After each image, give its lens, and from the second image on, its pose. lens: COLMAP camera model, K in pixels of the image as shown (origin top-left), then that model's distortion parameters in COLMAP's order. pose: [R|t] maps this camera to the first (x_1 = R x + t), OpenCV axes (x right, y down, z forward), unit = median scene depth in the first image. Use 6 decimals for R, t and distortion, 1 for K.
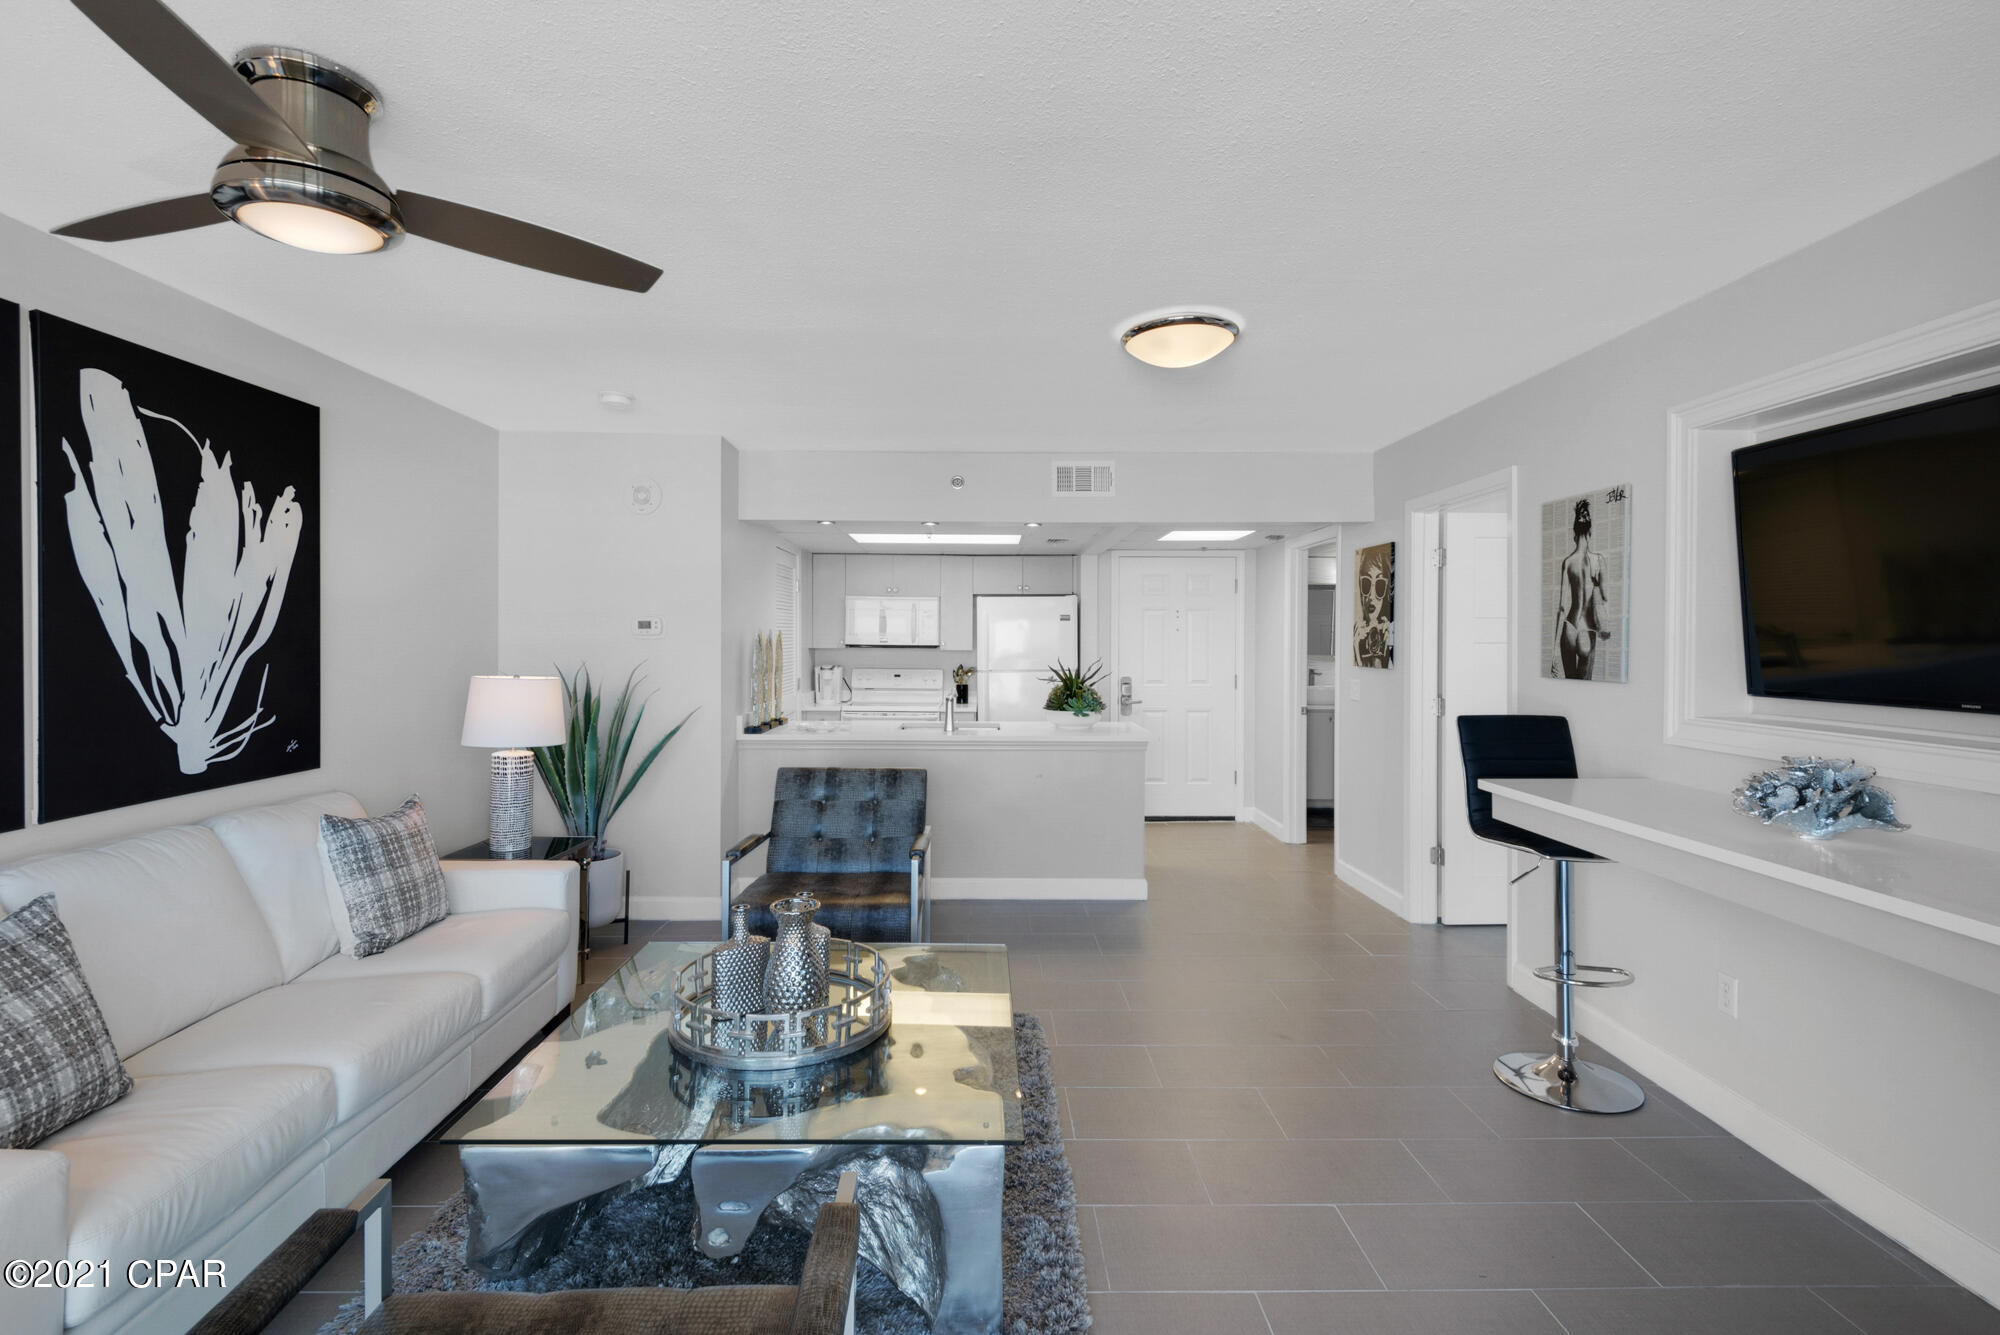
lens RADIAL K [[896.8, 0, 978.9], [0, 896.8, 642.6], [0, 0, 1]] dist [0.024435, -0.013264]
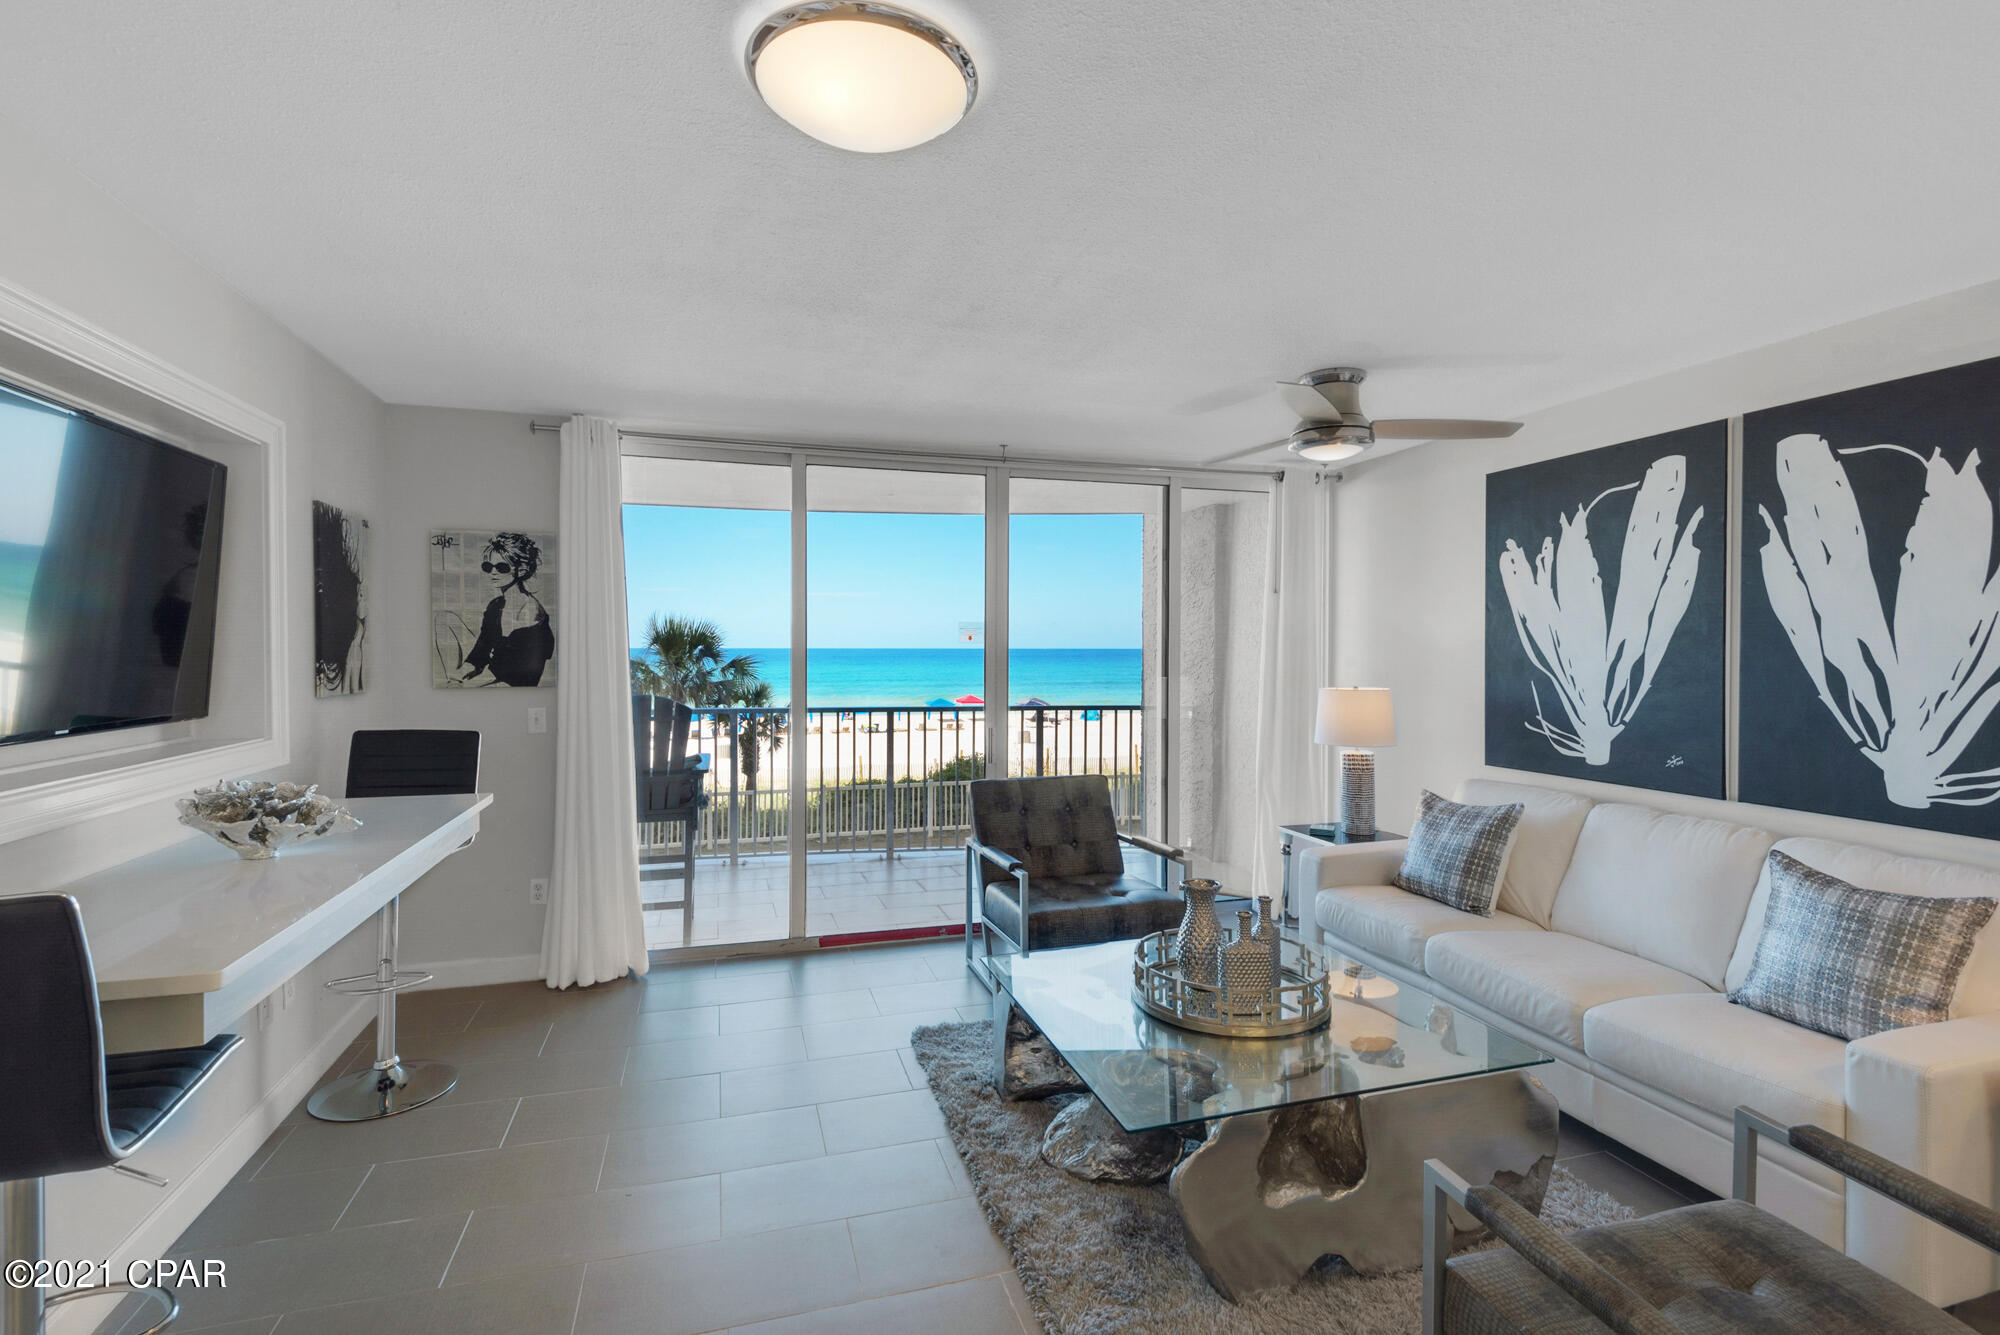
lens RADIAL K [[875.7, 0, 986.3], [0, 875.7, 659.0], [0, 0, 1]] dist [0.029920, -0.014072]
pose [[-0.955783, 0.000340, -0.294073, 0.291843], [-0.005631, 0.999795, 0.019459, -0.020380], [0.294019, 0.020255, -0.955585, 1.399138]]
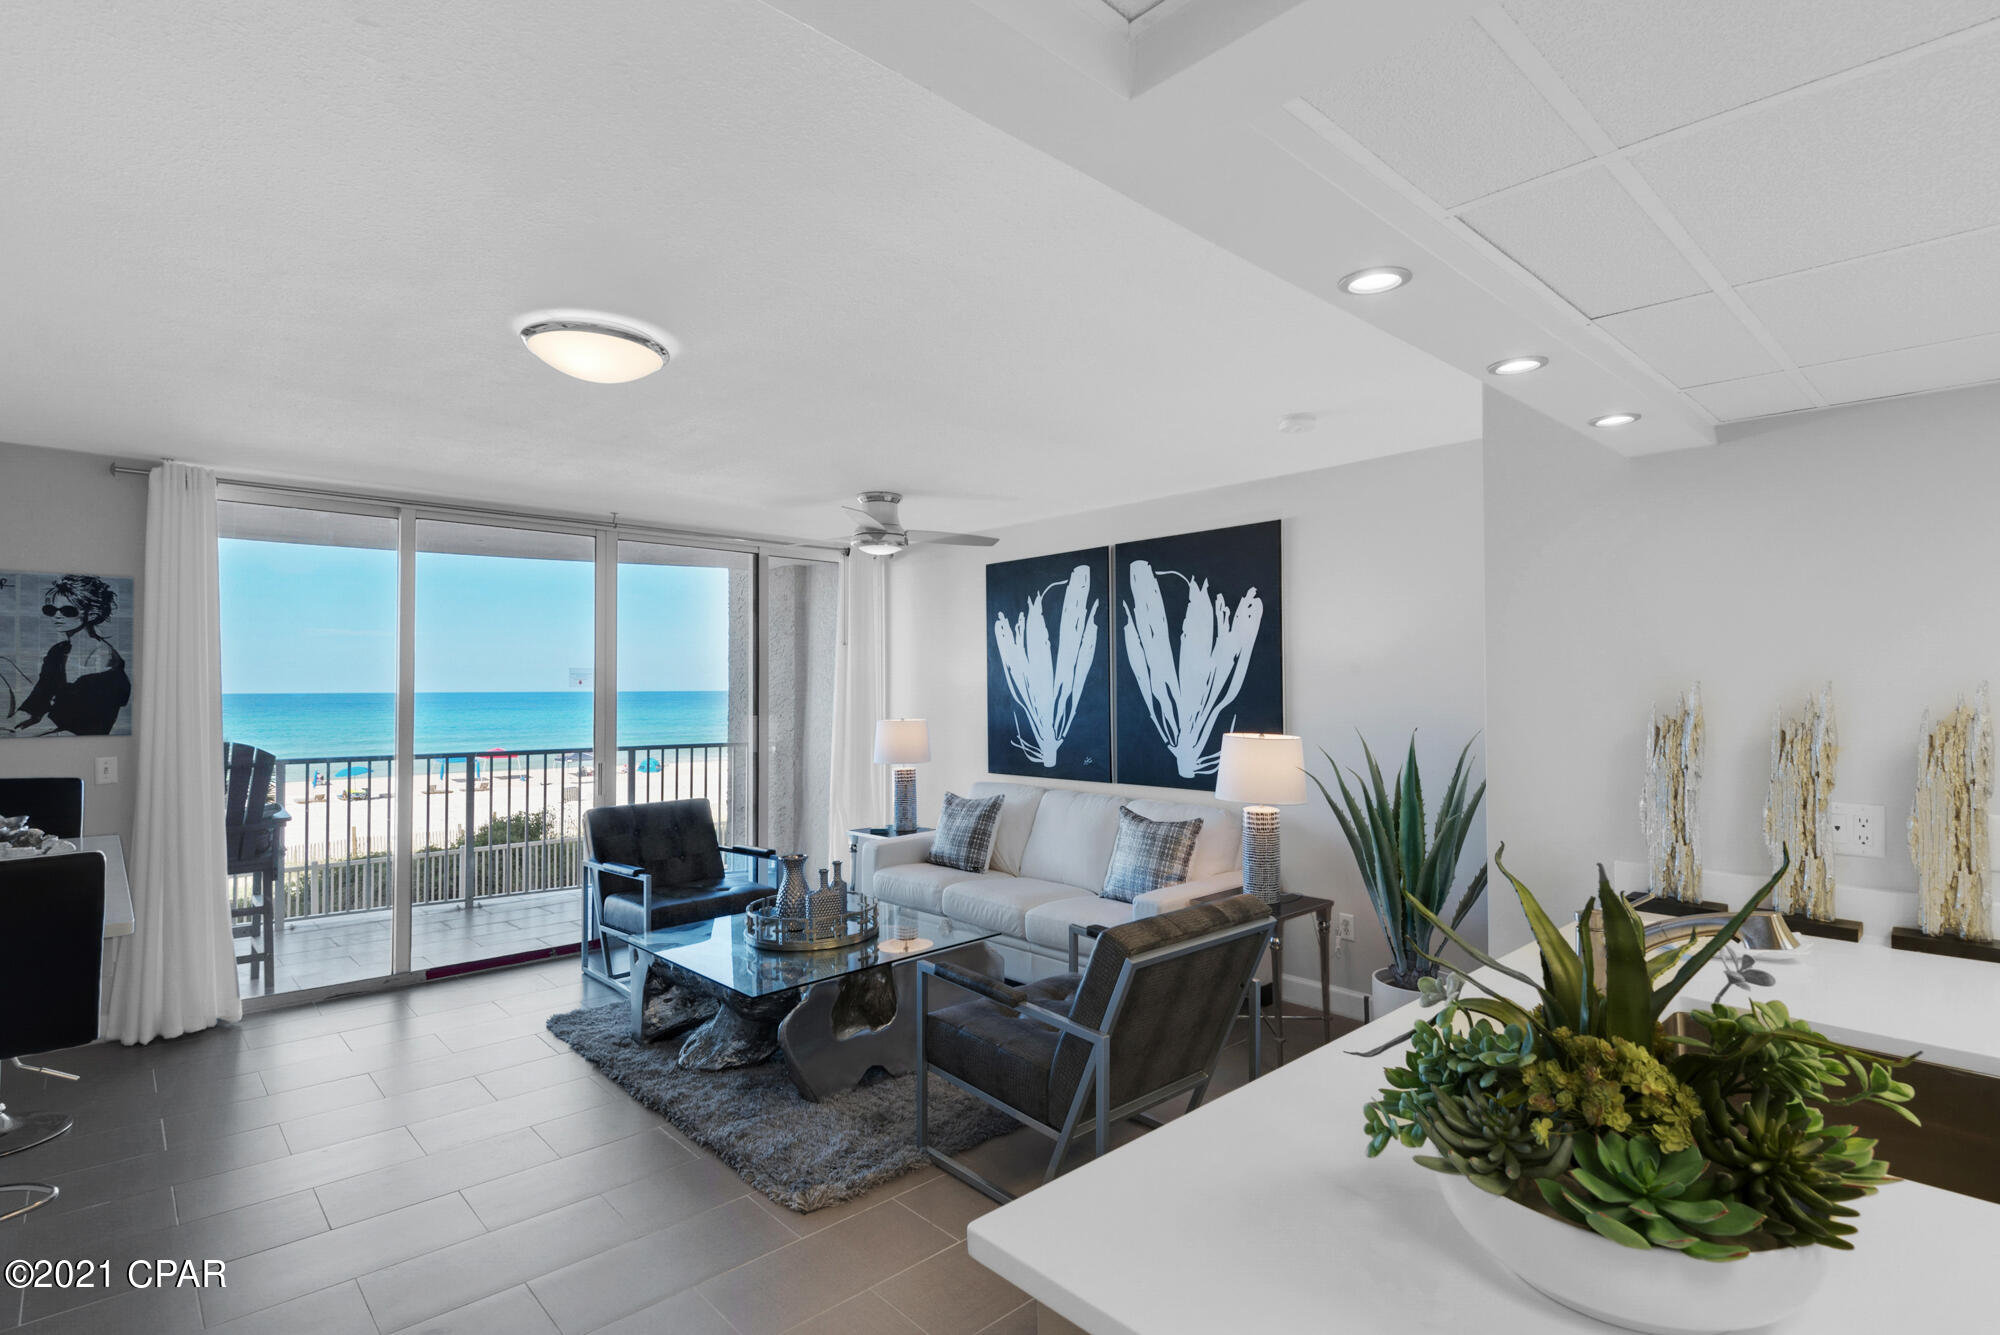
lens RADIAL K [[929.8, 0, 971.6], [0, 929.8, 664.6], [0, 0, 1]] dist [0.008627, -0.011327]
pose [[-0.731409, -0.015786, -0.681756, 0.523518], [-0.001093, 0.999758, -0.021976, -0.022588], [0.681938, -0.015329, -0.731249, 1.734147]]
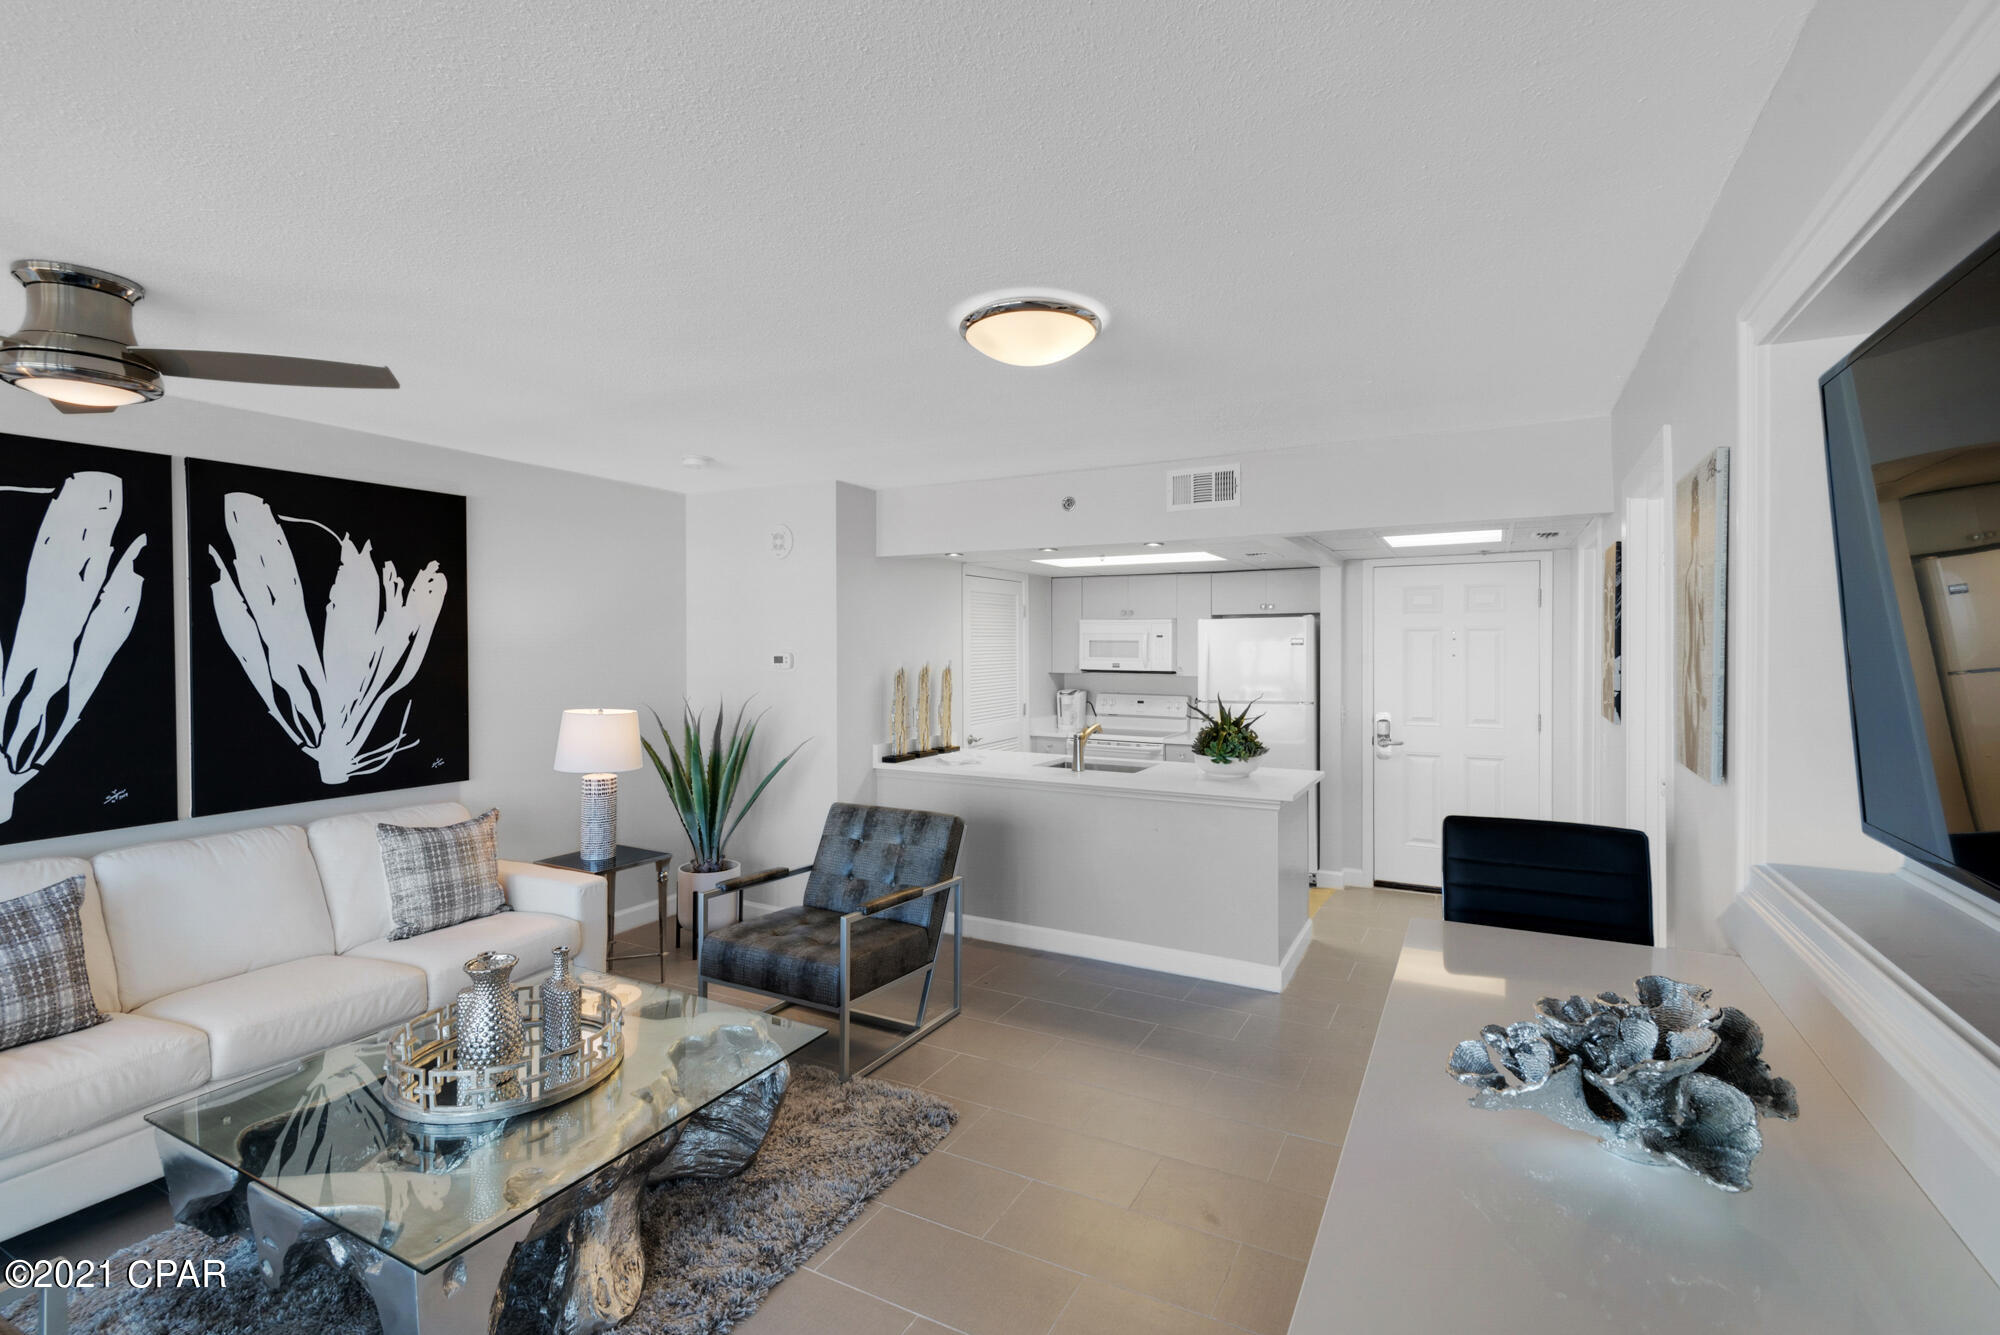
lens RADIAL K [[886.8, 0, 1026.2], [0, 886.8, 651.4], [0, 0, 1]] dist [0.025407, -0.012359]
pose [[0.883279, -0.001071, -0.468847, 0.572985], [0.002529, 0.999994, 0.002479, -0.044998], [0.468841, -0.003375, 0.883276, 0.269517]]
